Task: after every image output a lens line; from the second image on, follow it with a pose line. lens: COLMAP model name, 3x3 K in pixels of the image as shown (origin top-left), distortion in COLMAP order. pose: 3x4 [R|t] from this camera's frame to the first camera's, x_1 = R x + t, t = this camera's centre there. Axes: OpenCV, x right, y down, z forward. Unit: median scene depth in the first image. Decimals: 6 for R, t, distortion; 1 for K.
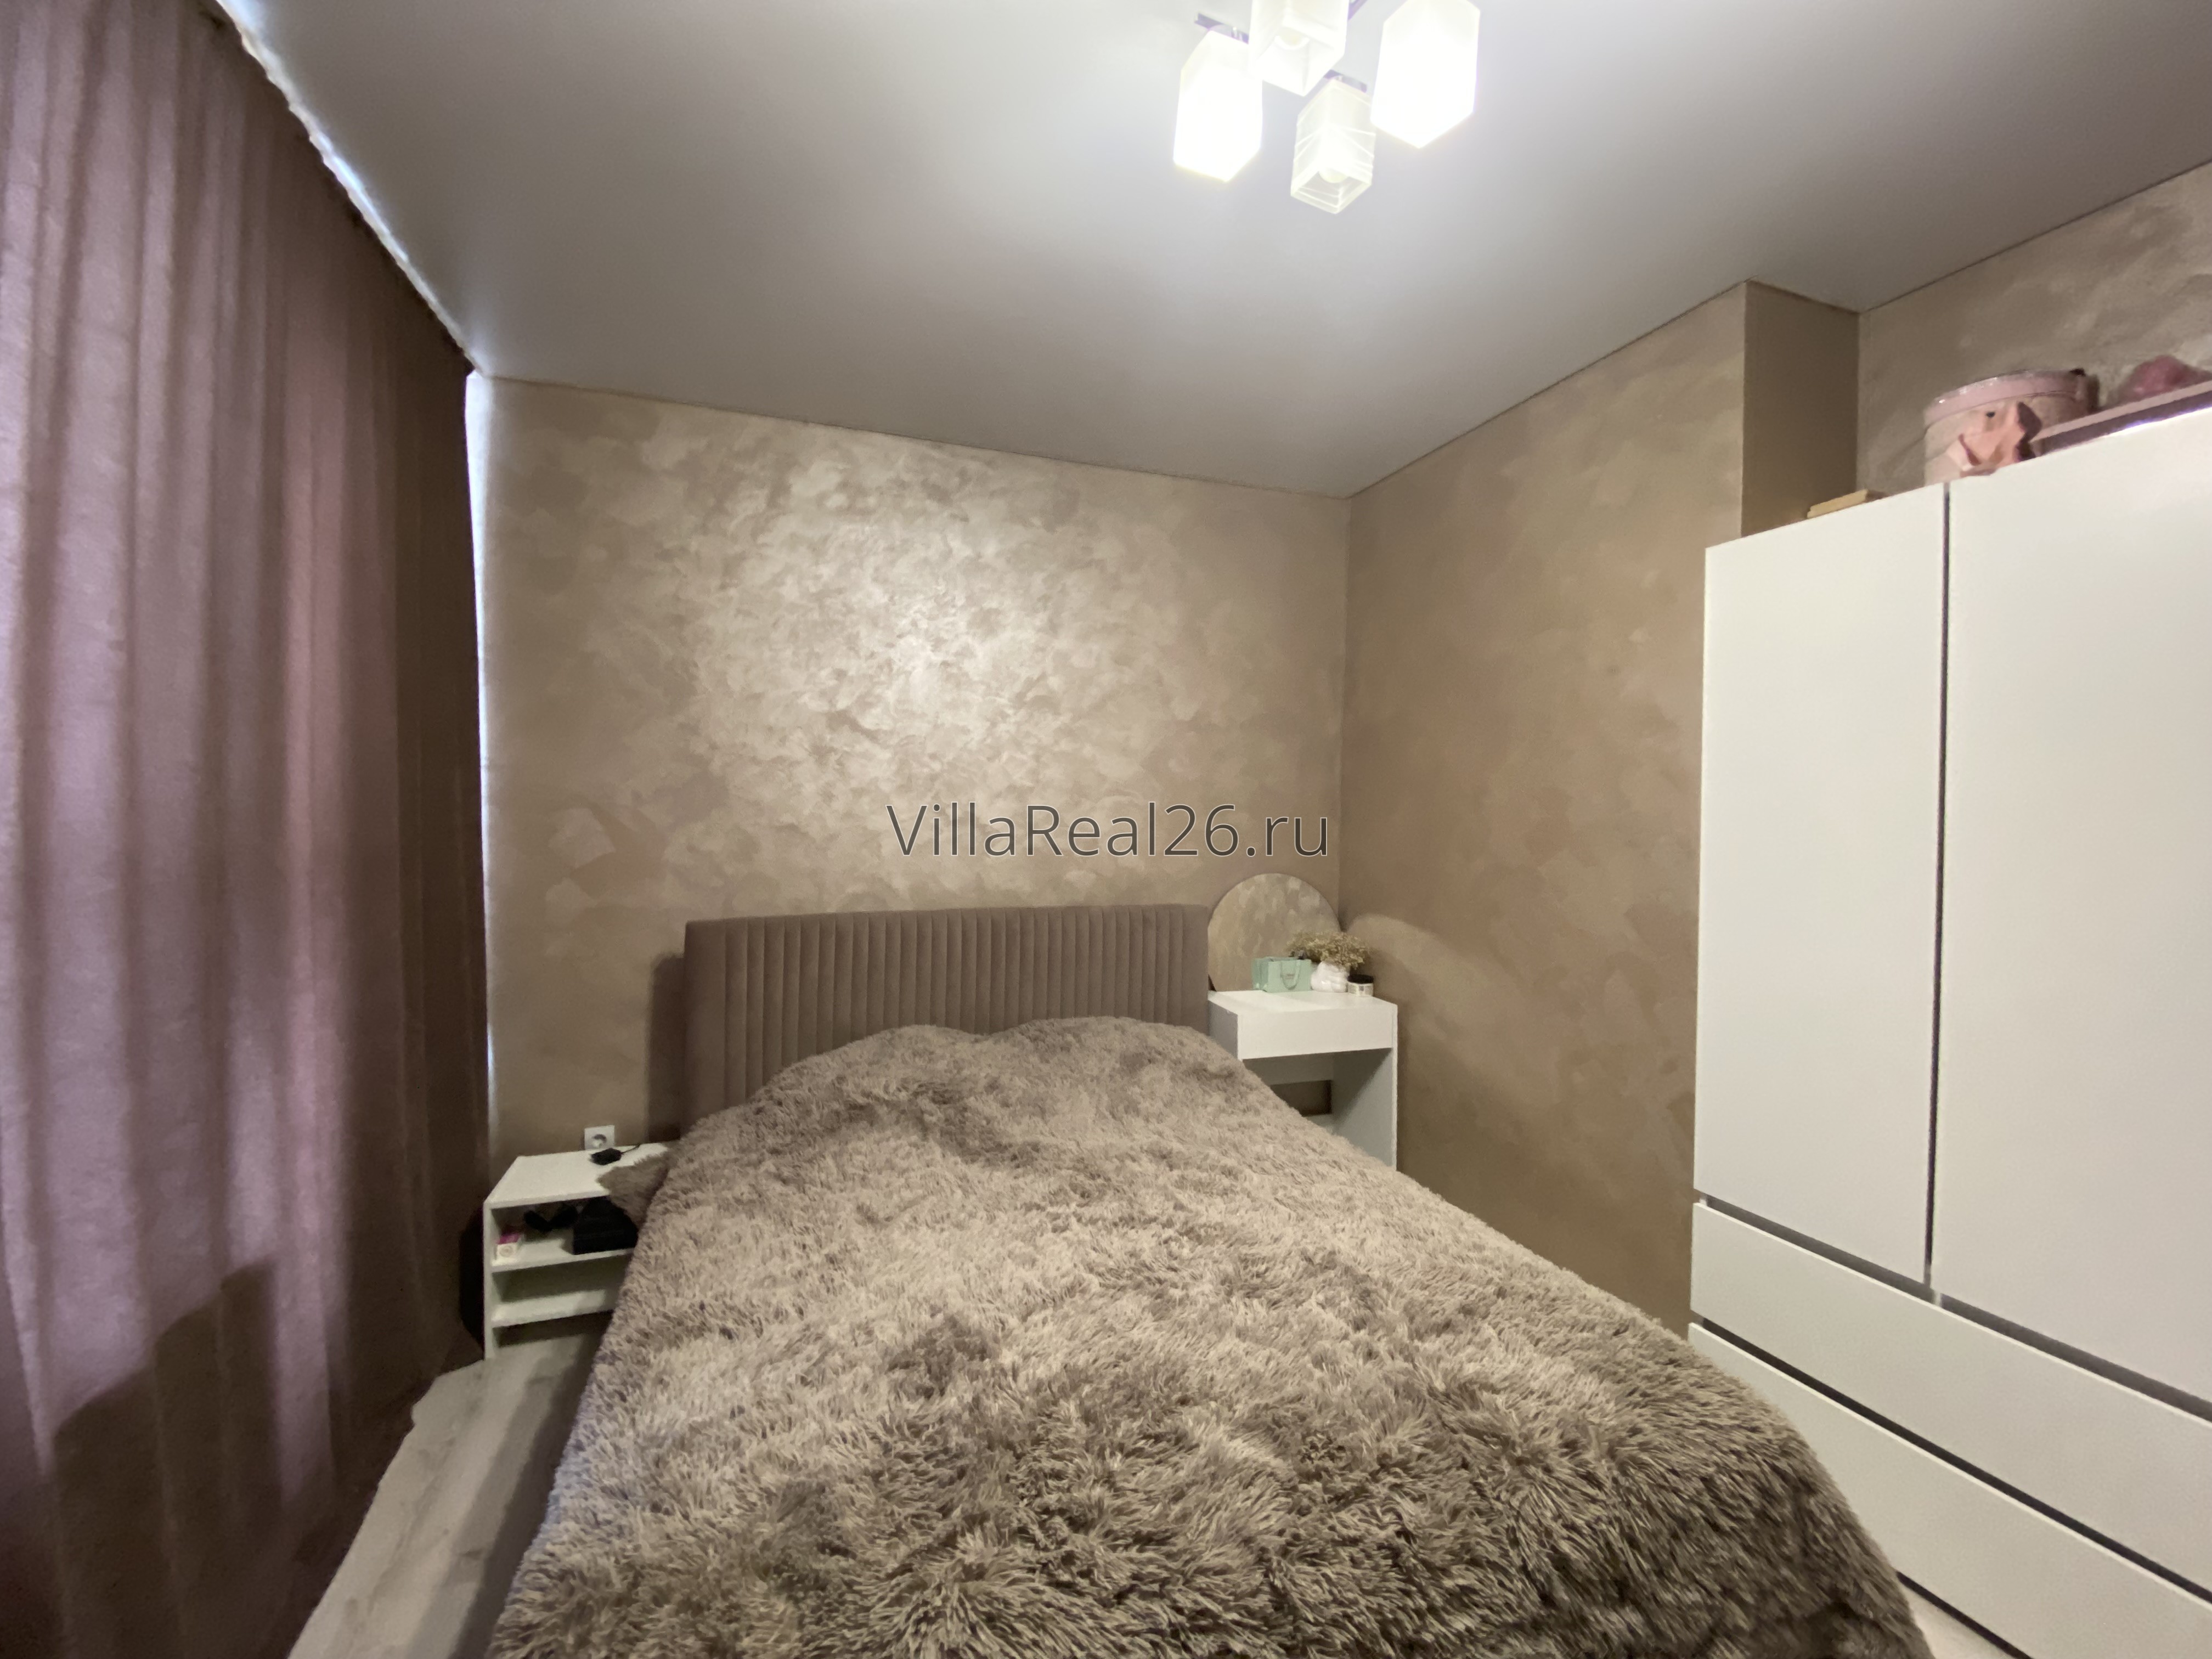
lens RADIAL K [[892.1, 0, 1106.0], [0, 892.1, 829.5], [0, 0, 1]] dist [0.046836, -0.035760]
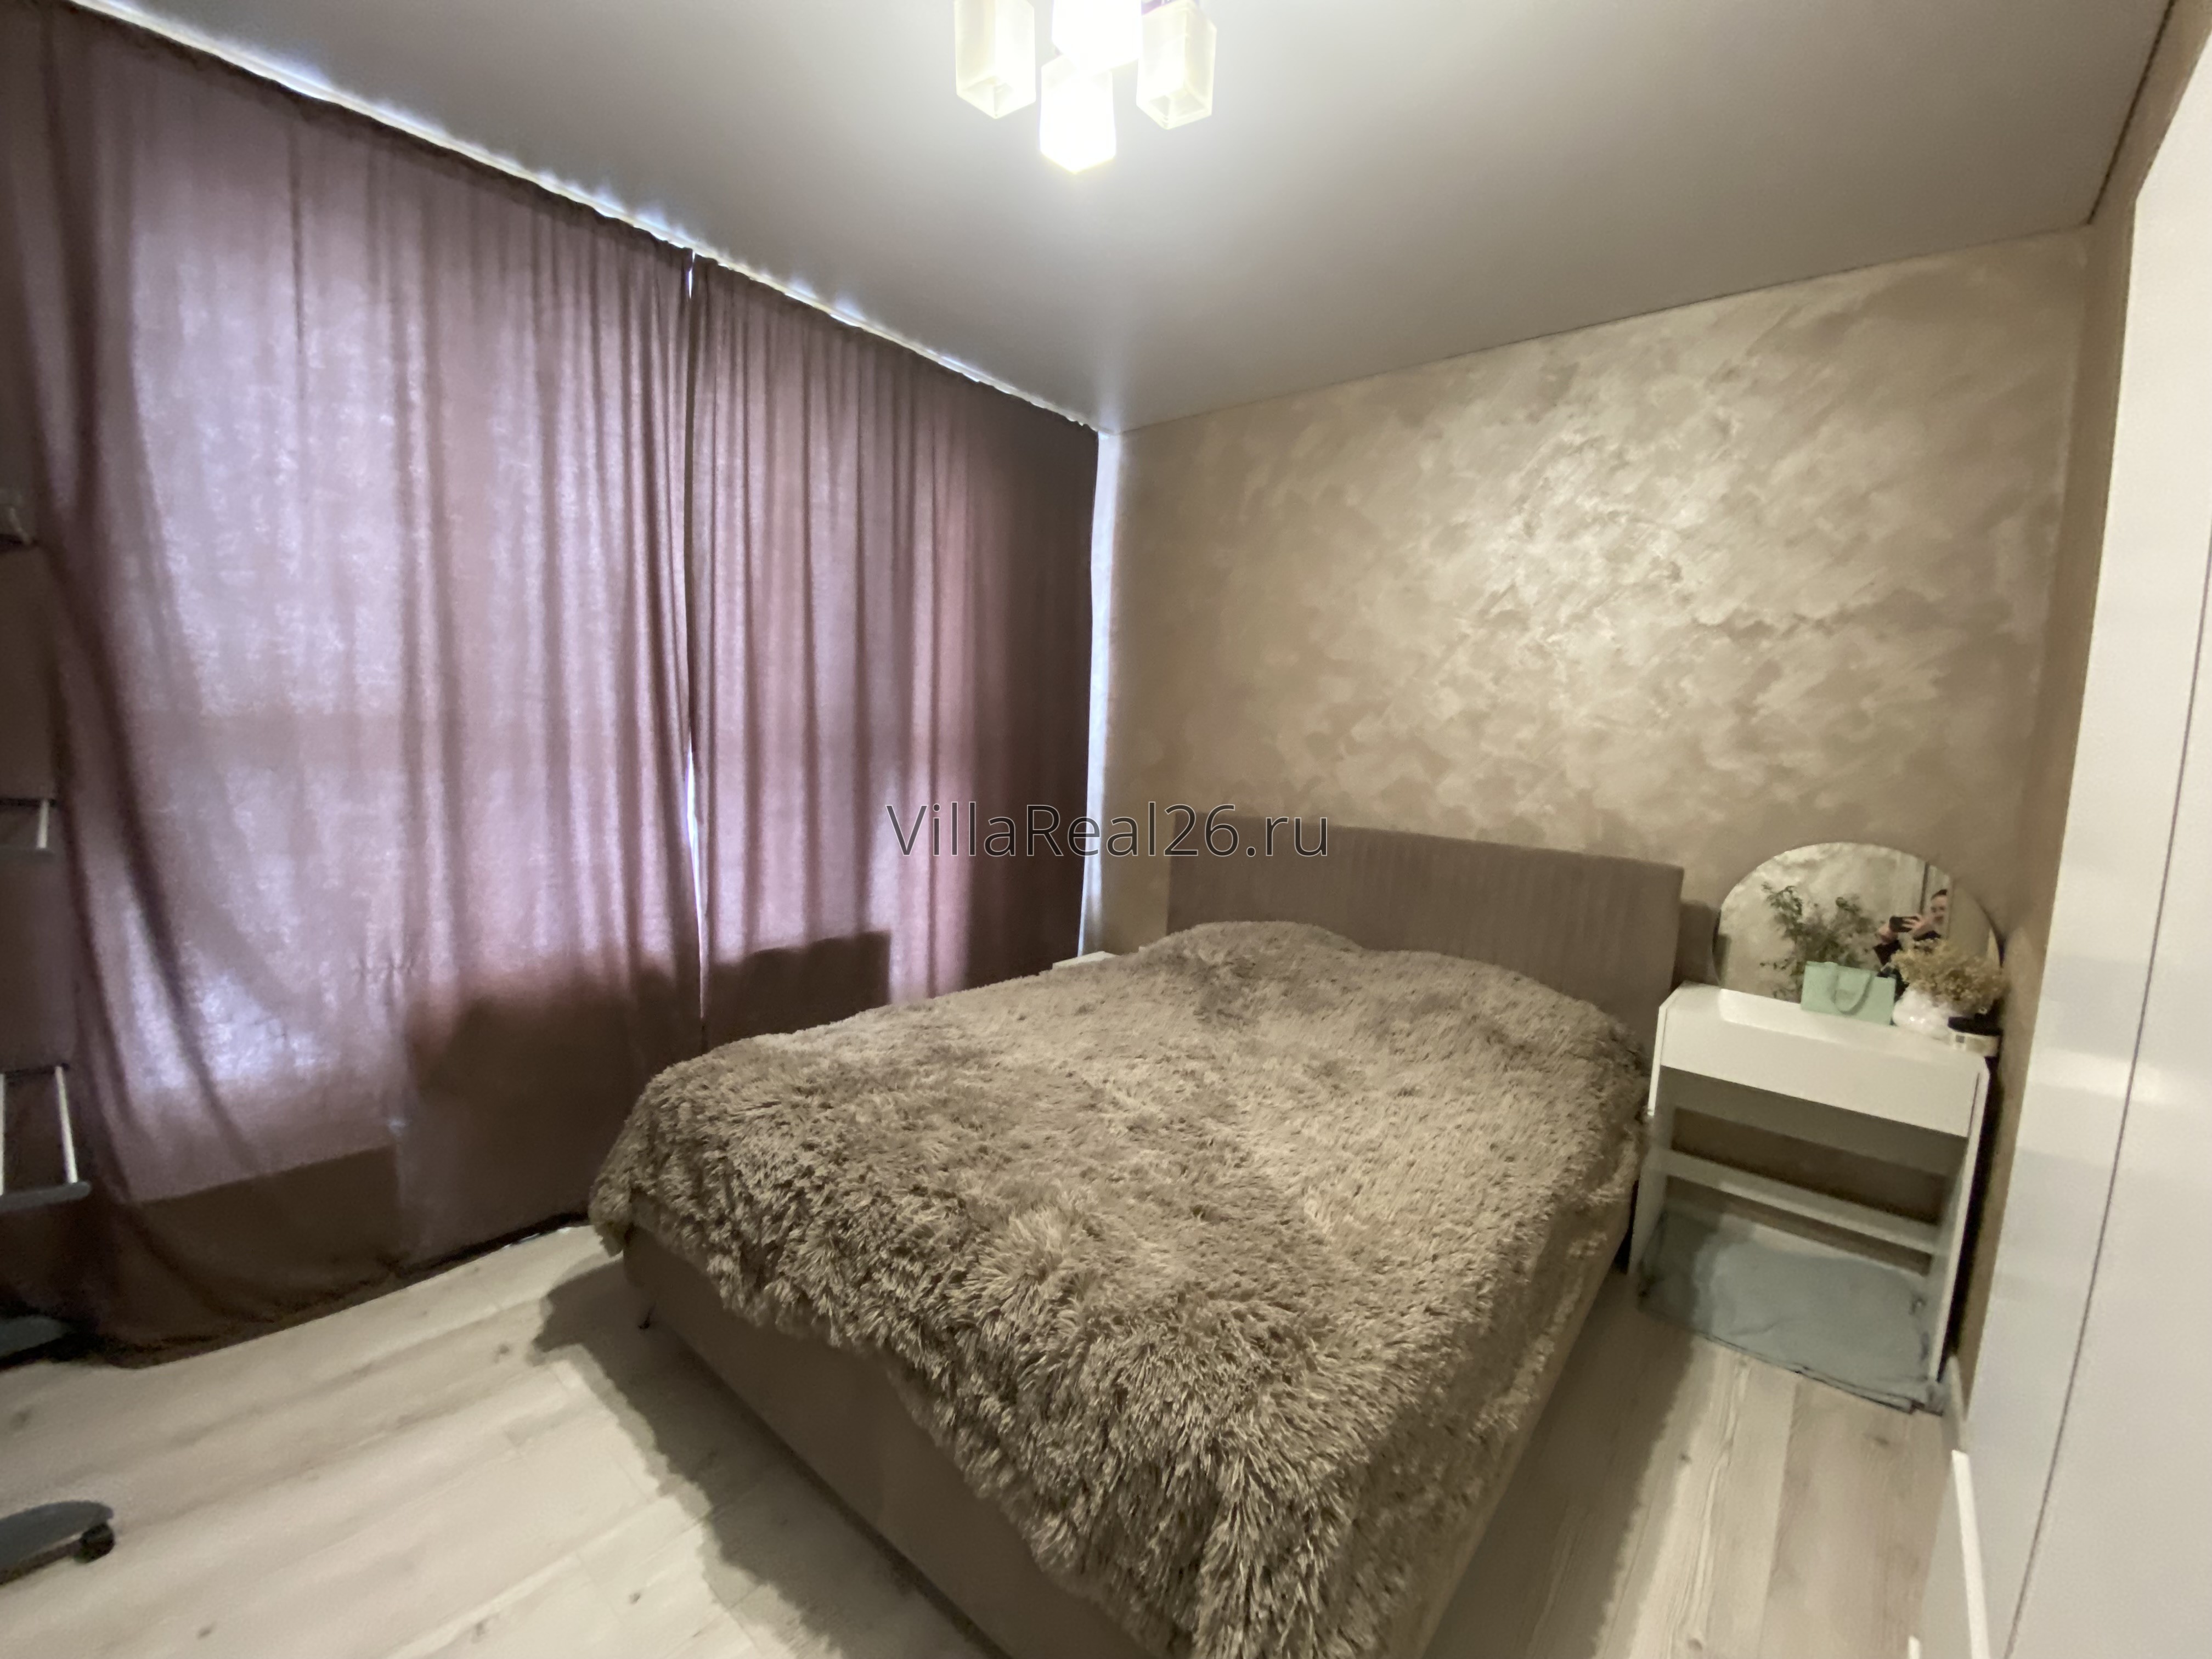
lens RADIAL K [[892.1, 0, 1106.0], [0, 892.1, 829.5], [0, 0, 1]] dist [0.046836, -0.035760]
pose [[0.521995, 0.107292, -0.846173, 0.512699], [-0.064919, 0.994177, 0.086010, 0.018948], [0.850474, 0.010036, 0.525921, 0.173595]]
